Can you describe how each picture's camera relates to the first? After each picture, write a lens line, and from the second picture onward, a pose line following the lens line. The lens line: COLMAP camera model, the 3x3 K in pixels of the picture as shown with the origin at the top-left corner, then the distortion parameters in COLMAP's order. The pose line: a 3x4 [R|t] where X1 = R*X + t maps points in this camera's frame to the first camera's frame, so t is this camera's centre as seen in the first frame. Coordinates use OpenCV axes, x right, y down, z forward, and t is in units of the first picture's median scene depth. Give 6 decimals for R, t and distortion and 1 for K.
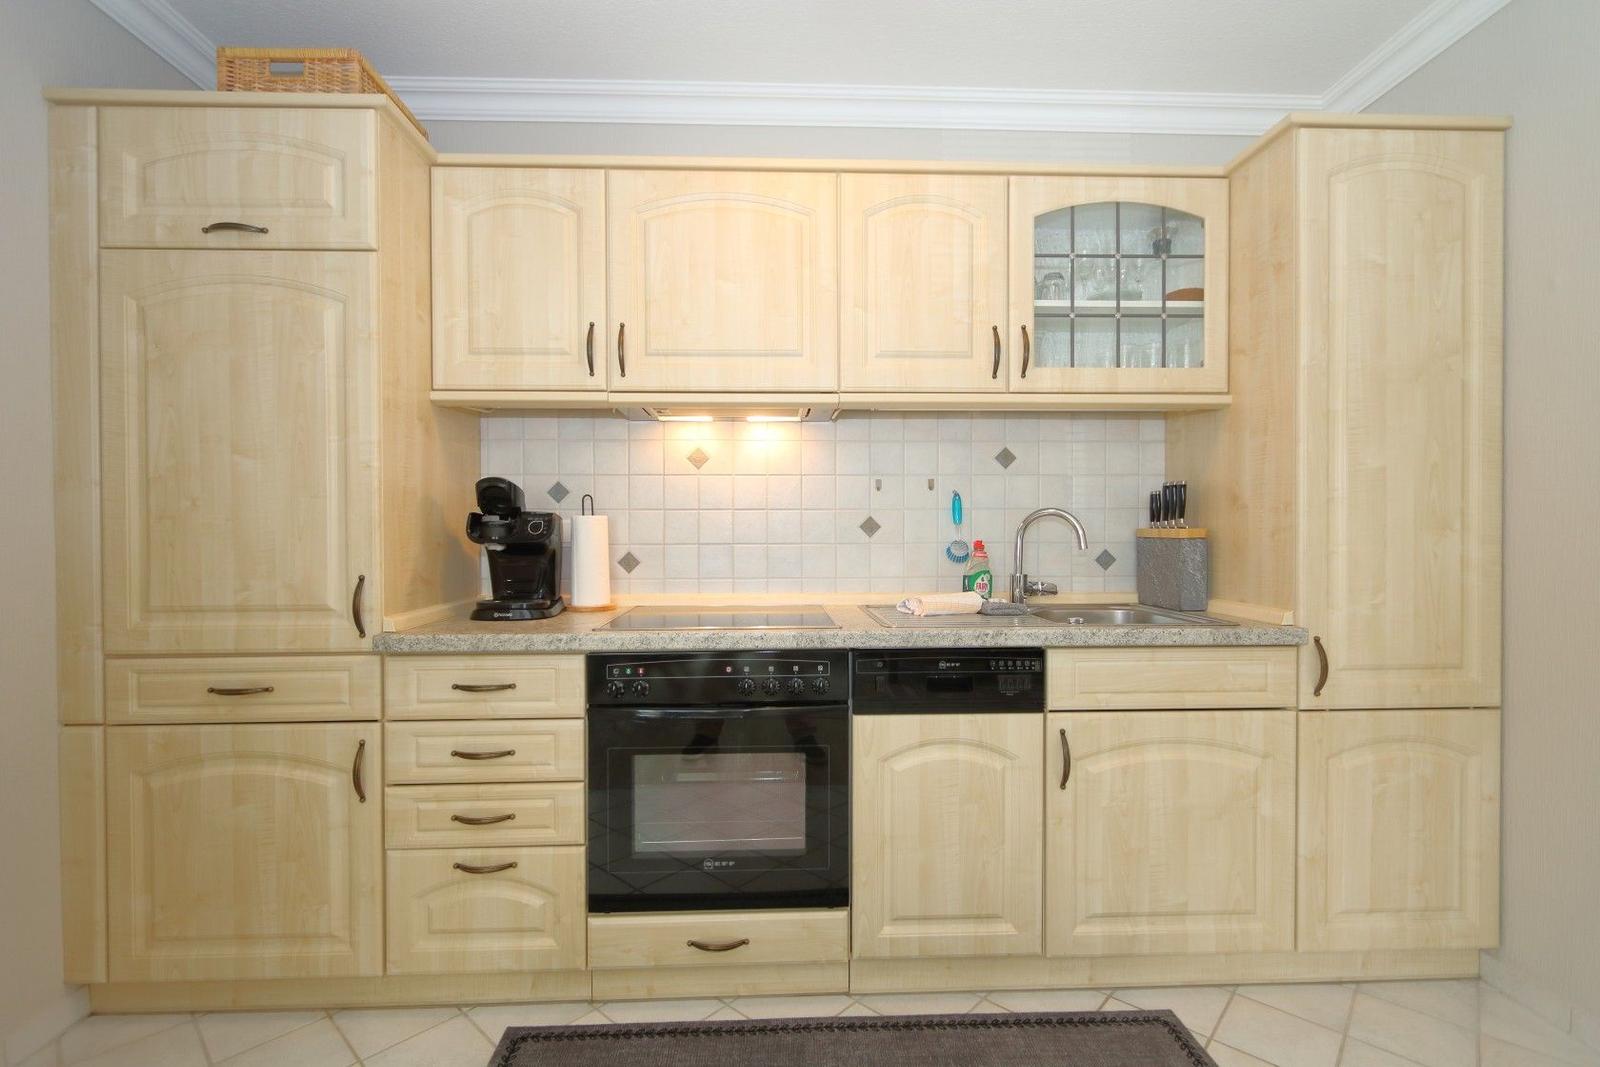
lens RADIAL K [[723.3, 0, 798.0], [0, 723.3, 530.8], [0, 0, 1]] dist [0.003878, -0.000956]
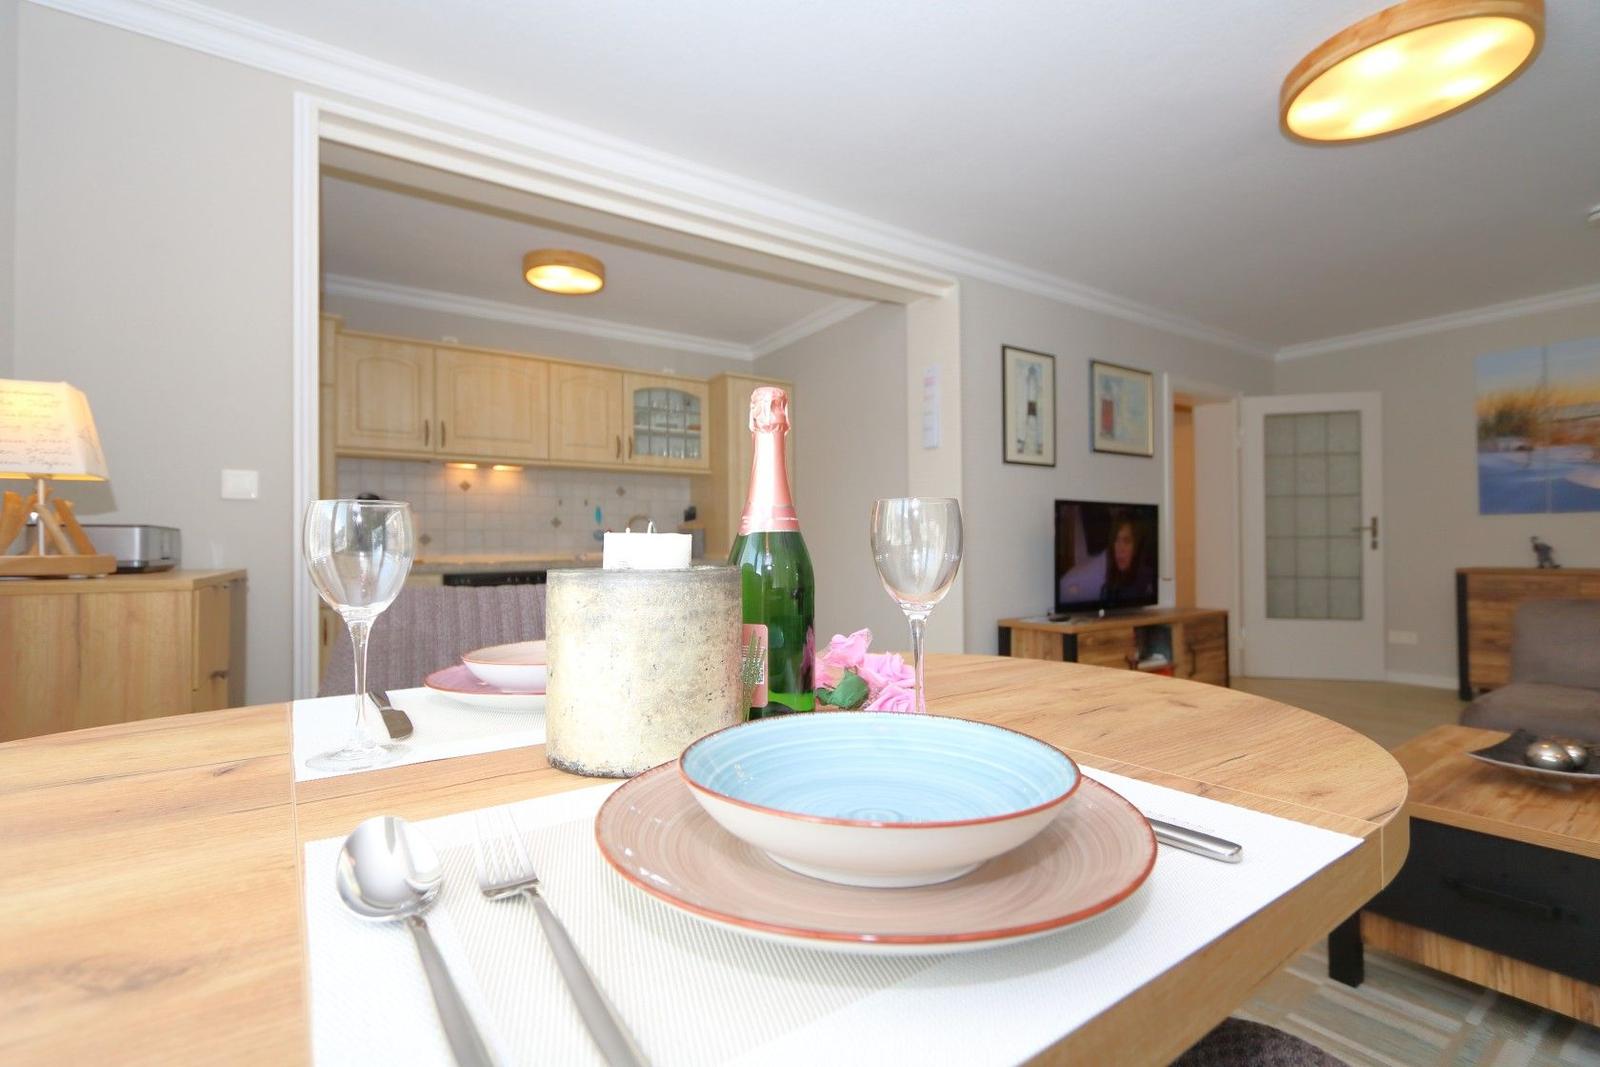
lens RADIAL K [[723.3, 0, 791.2], [0, 723.3, 538.2], [0, 0, 1]] dist [0.003878, -0.000956]
pose [[0.861445, 0.004258, 0.507834, -0.422186], [0.007200, 0.999762, -0.020595, 0.098621], [-0.507801, 0.021398, 0.861209, -1.265349]]
